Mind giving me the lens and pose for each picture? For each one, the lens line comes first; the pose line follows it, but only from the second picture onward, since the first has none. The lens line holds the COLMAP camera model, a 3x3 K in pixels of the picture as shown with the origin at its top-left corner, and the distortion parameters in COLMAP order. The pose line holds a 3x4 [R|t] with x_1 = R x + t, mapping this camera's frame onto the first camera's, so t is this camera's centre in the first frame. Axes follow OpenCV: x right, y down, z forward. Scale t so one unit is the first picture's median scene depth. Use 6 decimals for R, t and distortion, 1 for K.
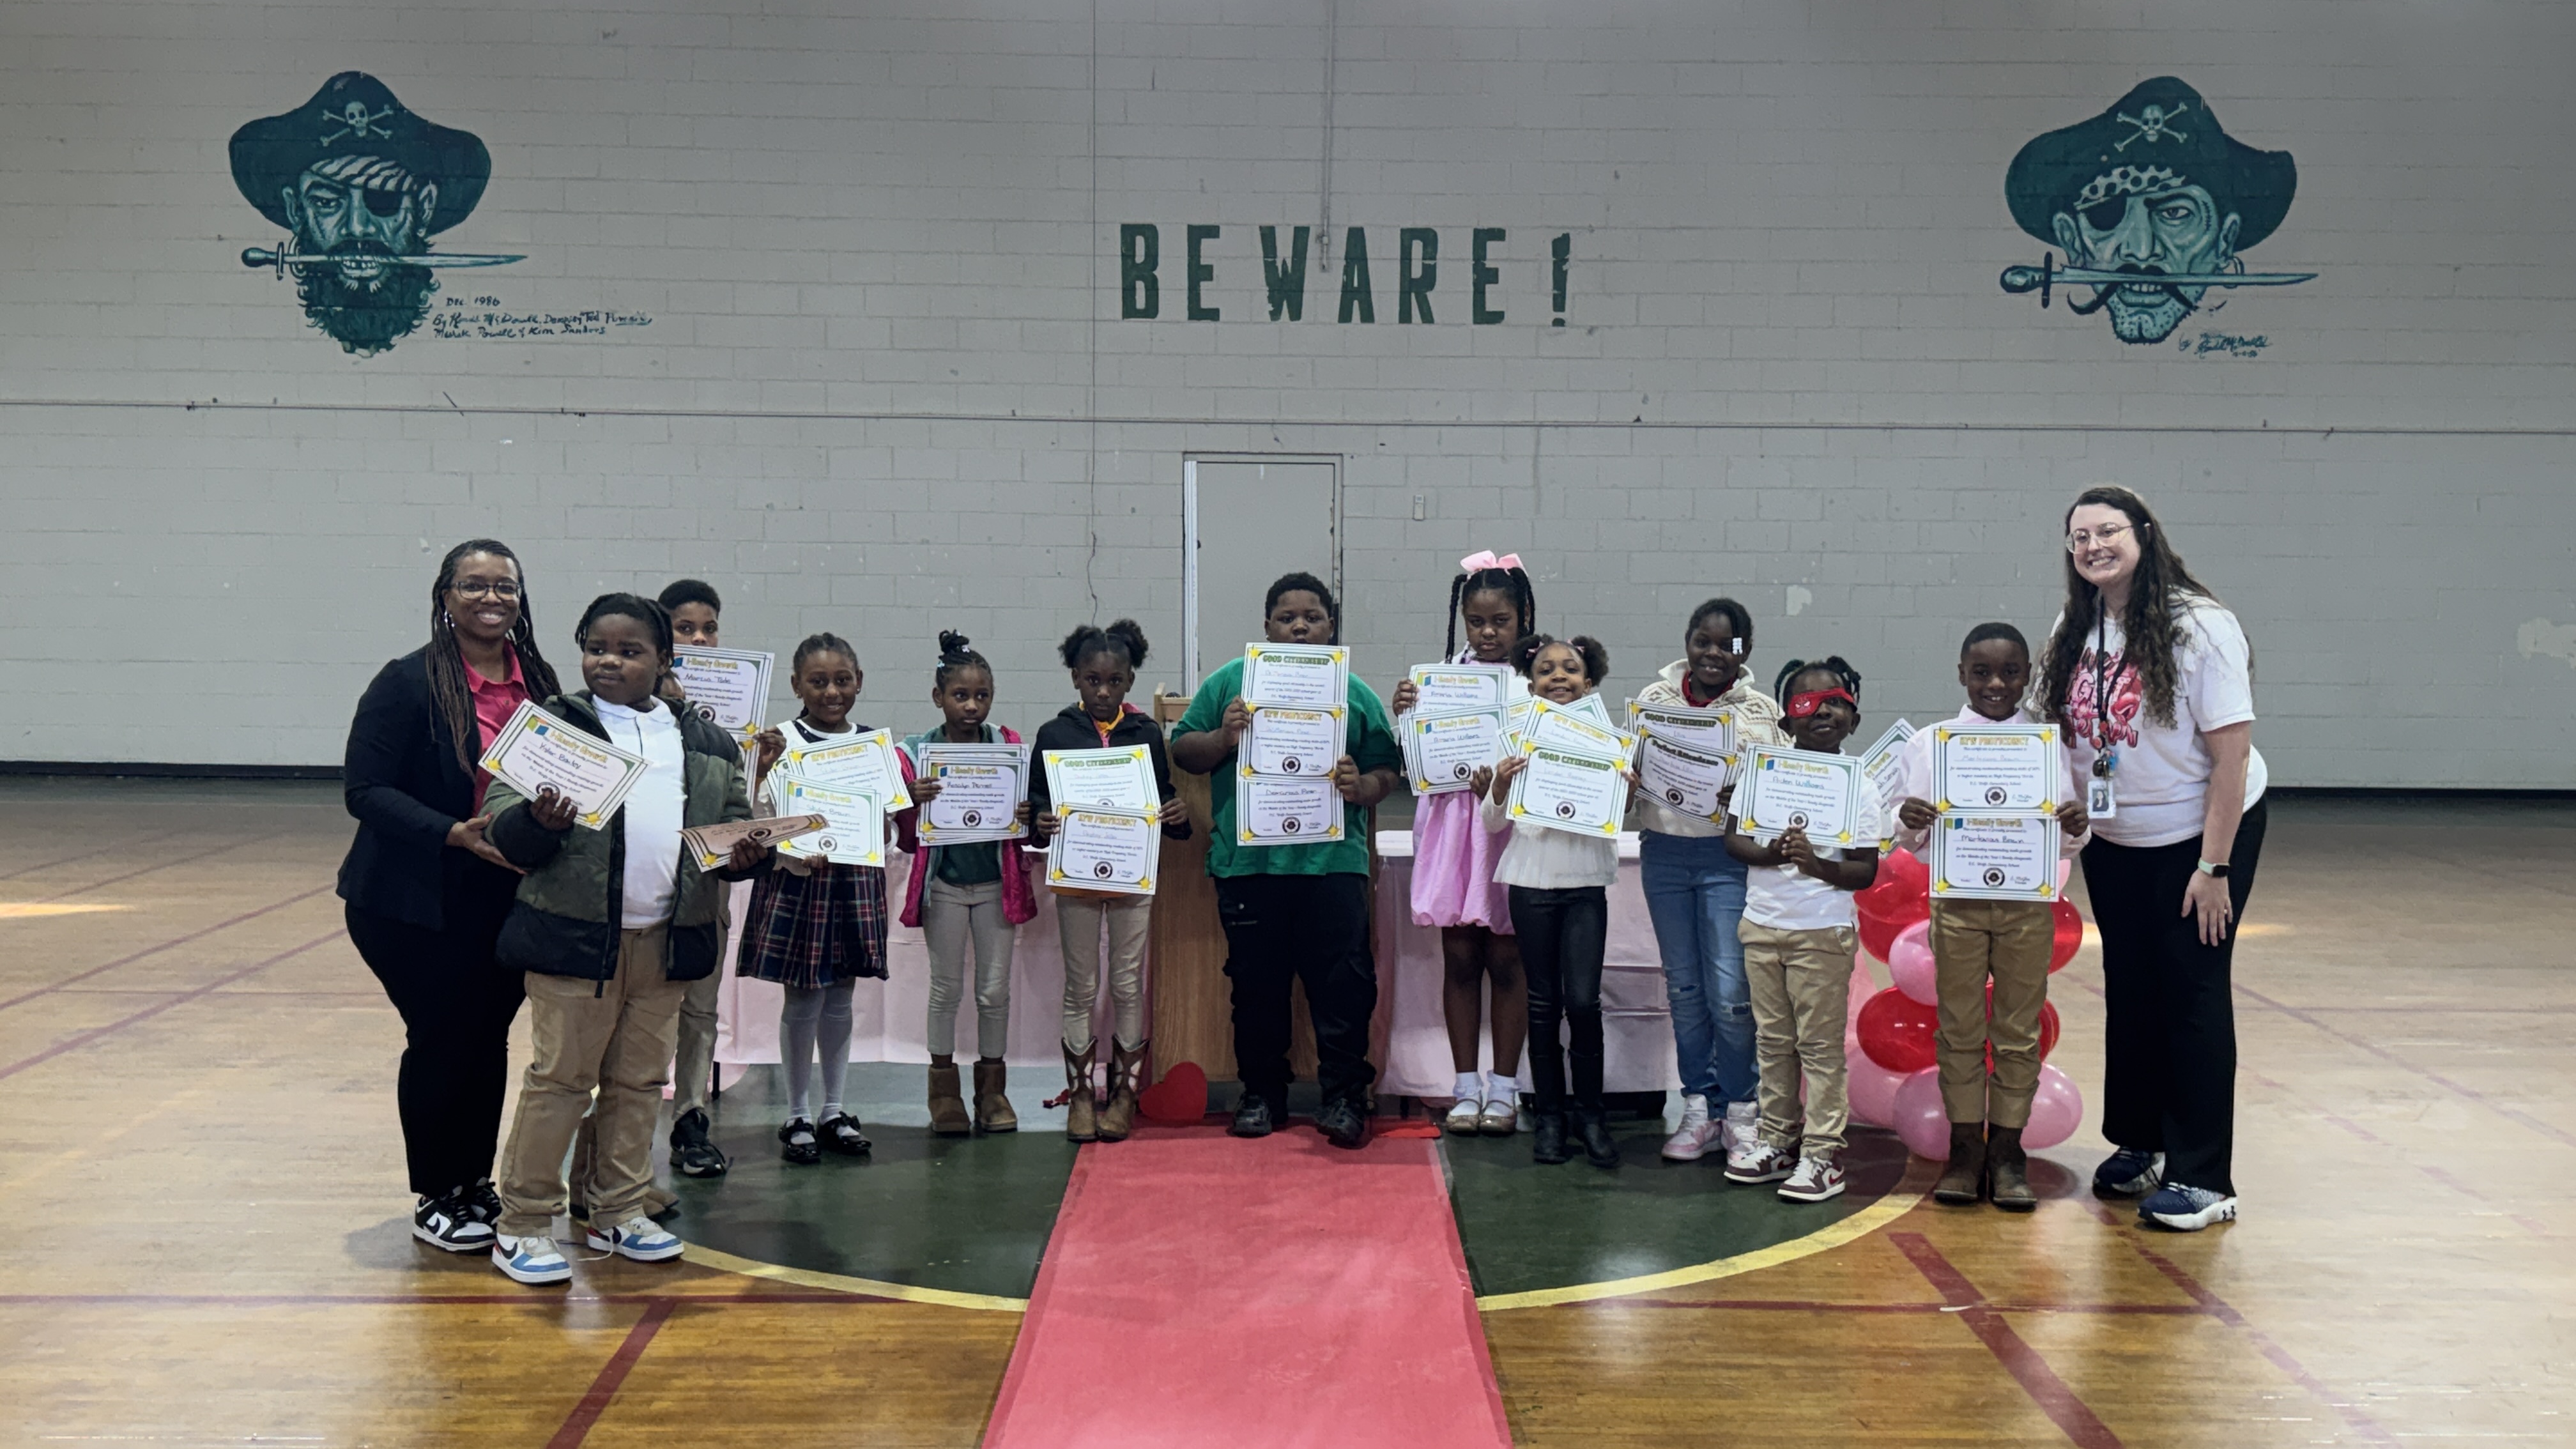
lens RADIAL K [[2435.5, 0, 1309.5], [0, 2435.5, 708.6], [0, 0, 1]] dist [0.066884, 0.000000]
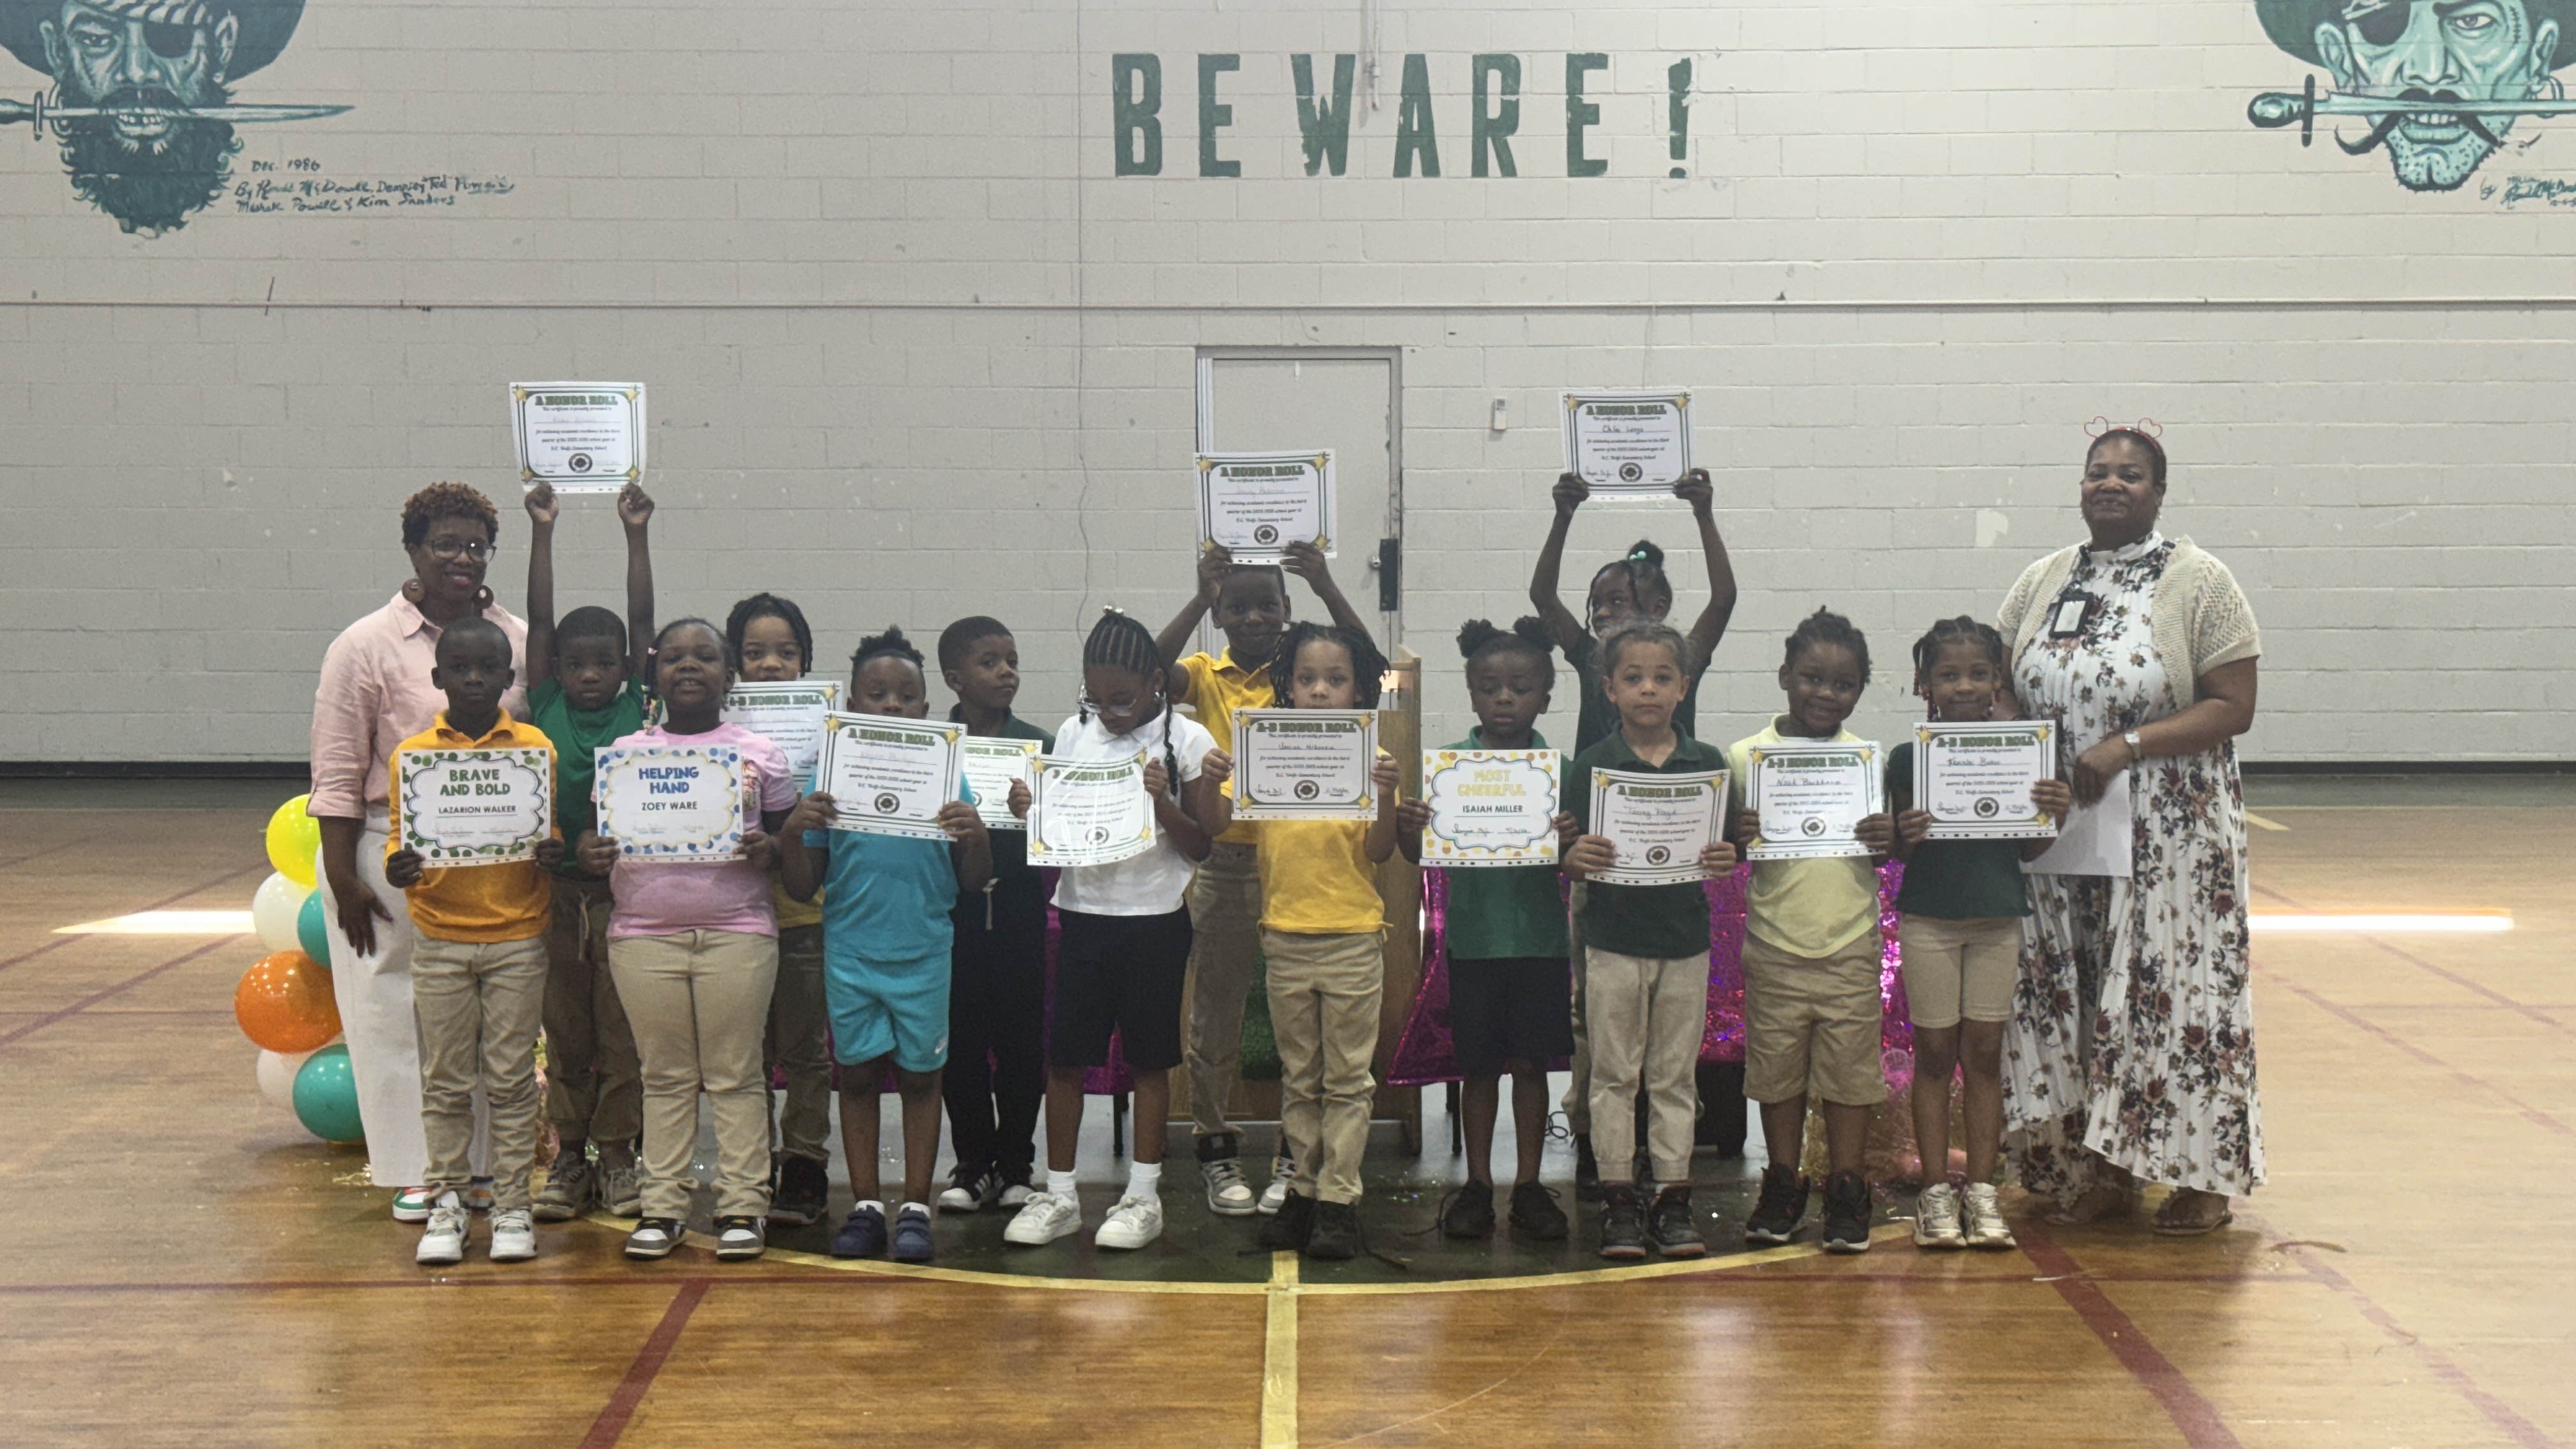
lens RADIAL K [[3539.5, 0, 1285.9], [0, 3539.5, 735.0], [0, 0, 1]] dist [0.103328, 0.000000]
pose [[0.999726, -0.010497, -0.020927, -0.000621], [0.010762, 0.999863, 0.012567, 0.004653], [0.020792, -0.012789, 0.999702, -0.134122]]
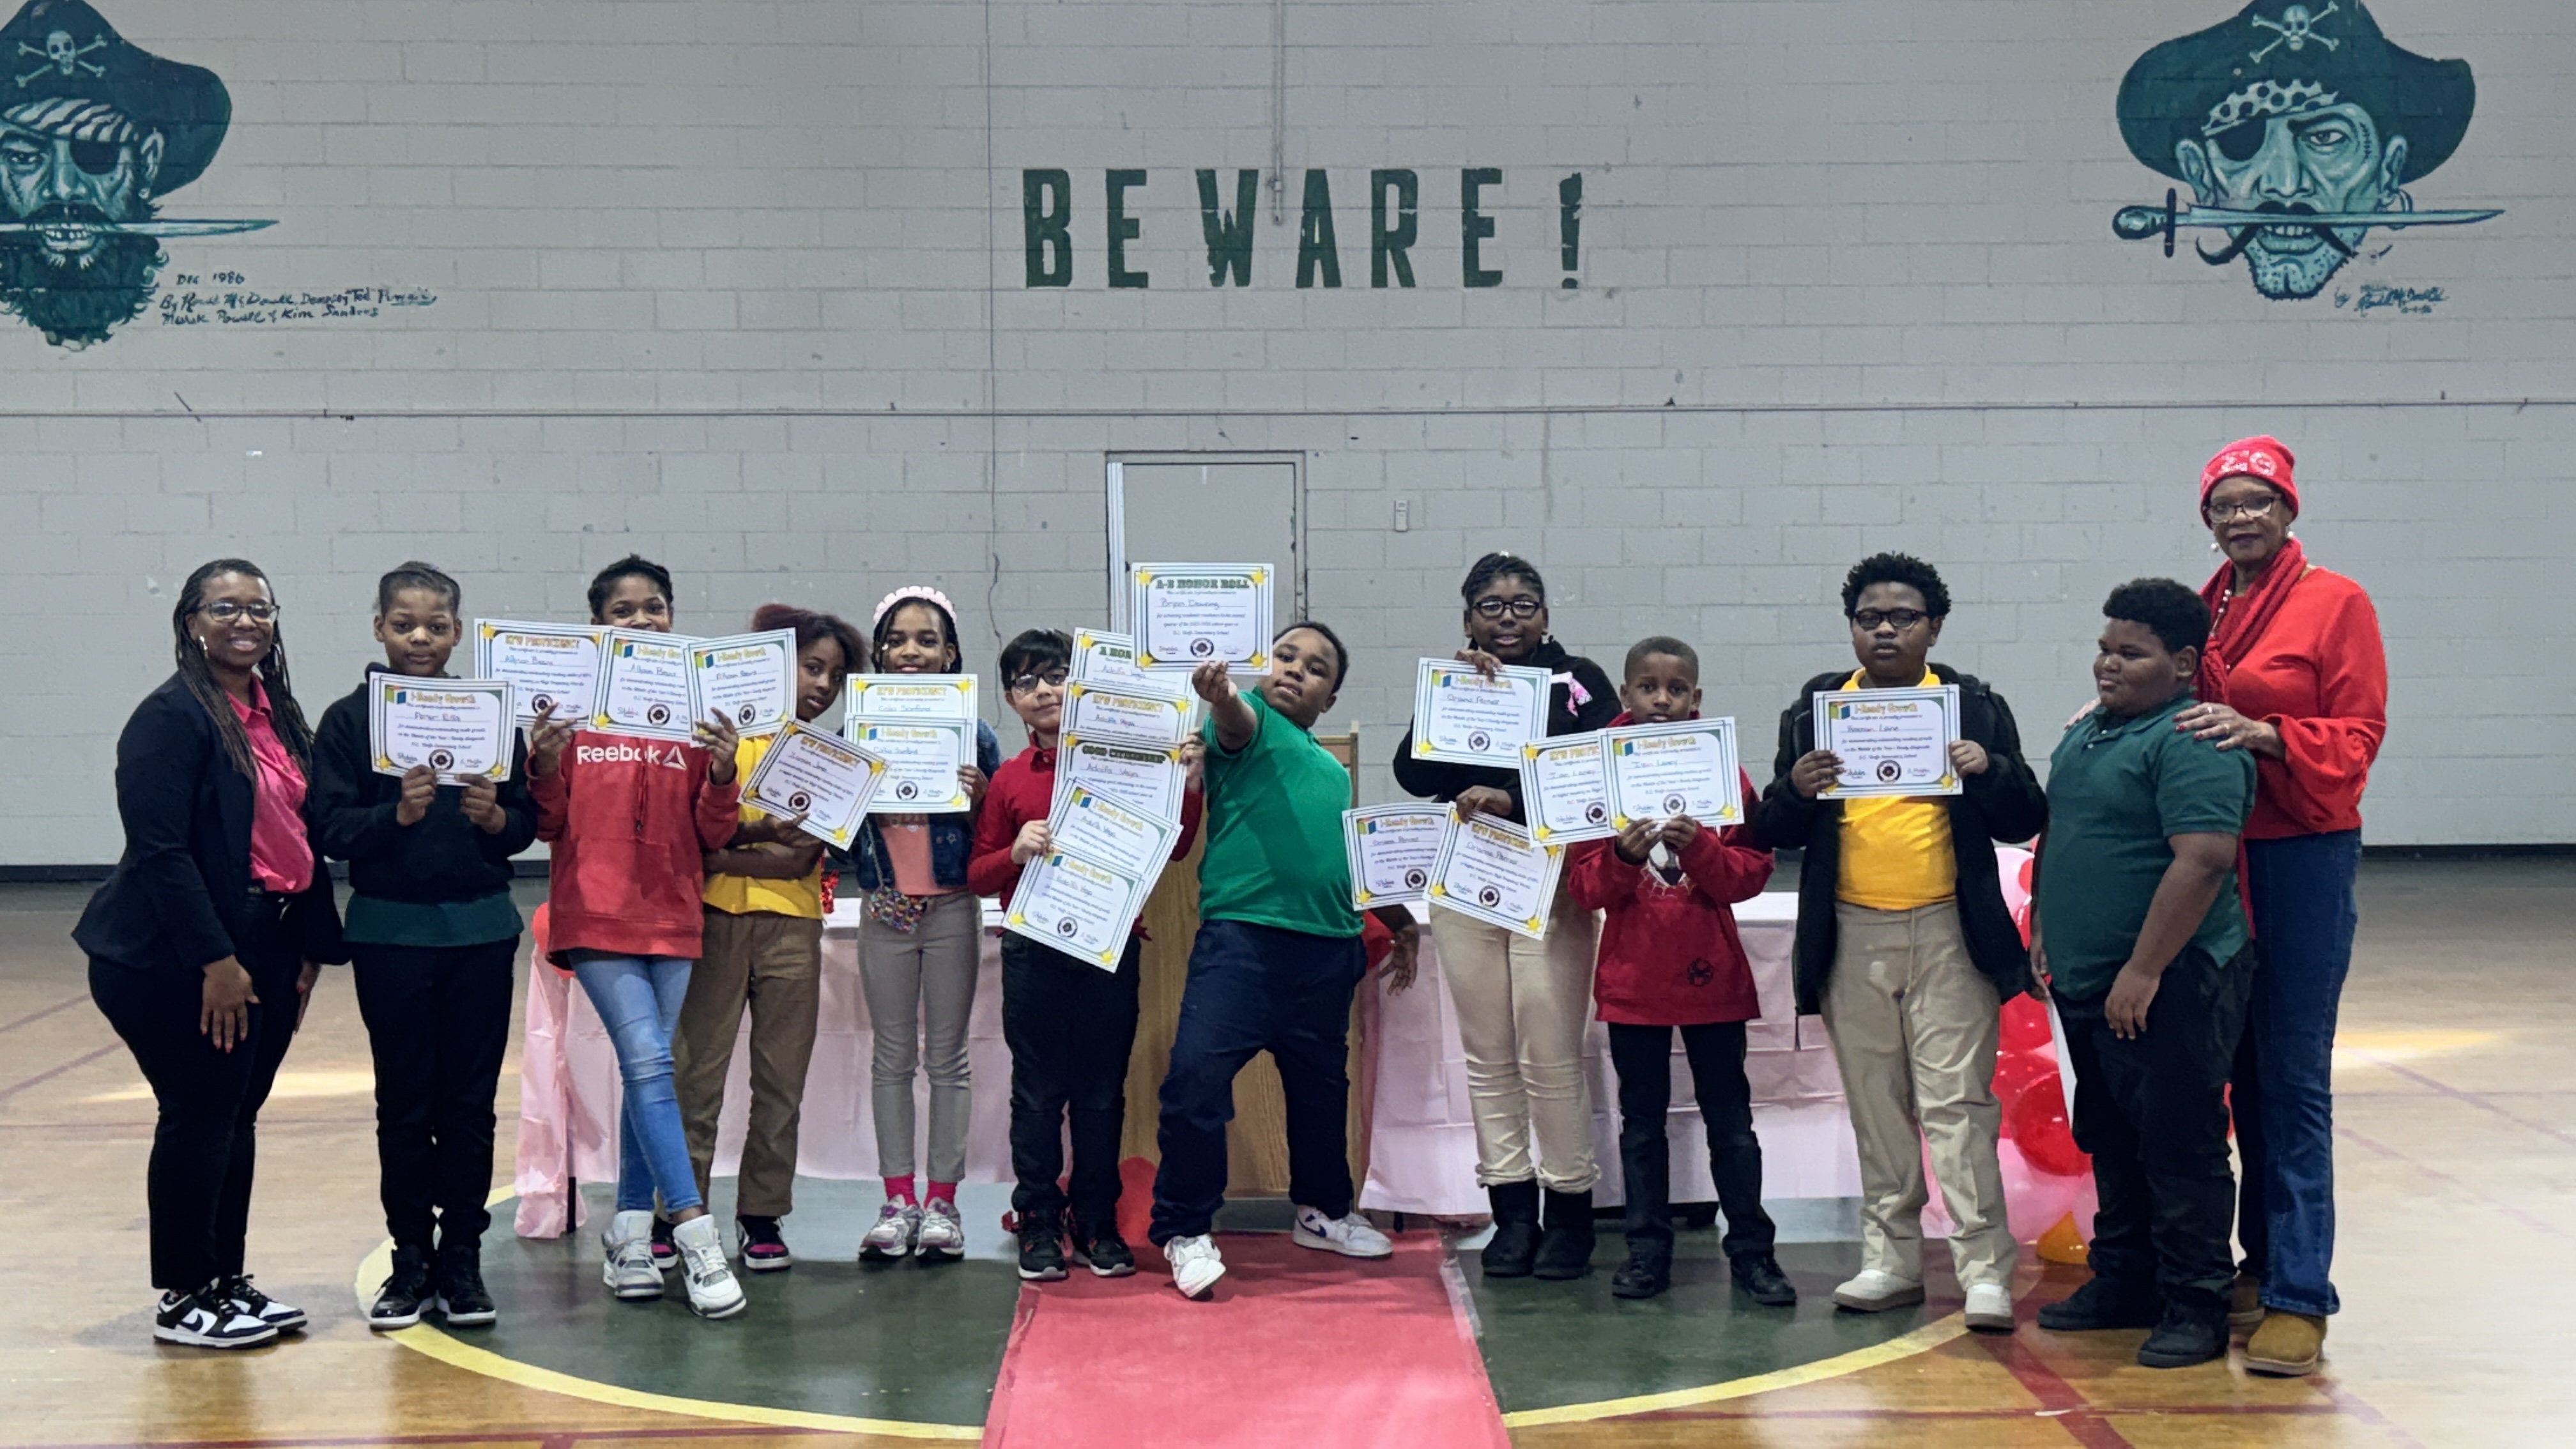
lens RADIAL K [[3188.4, 0, 1305.9], [0, 3188.4, 715.4], [0, 0, 1]] dist [0.076504, 0.000000]
pose [[0.999689, -0.017891, 0.017377, -0.005804], [0.018286, 0.999571, -0.022886, 0.006630], [-0.016961, 0.023196, 0.999587, -0.048013]]
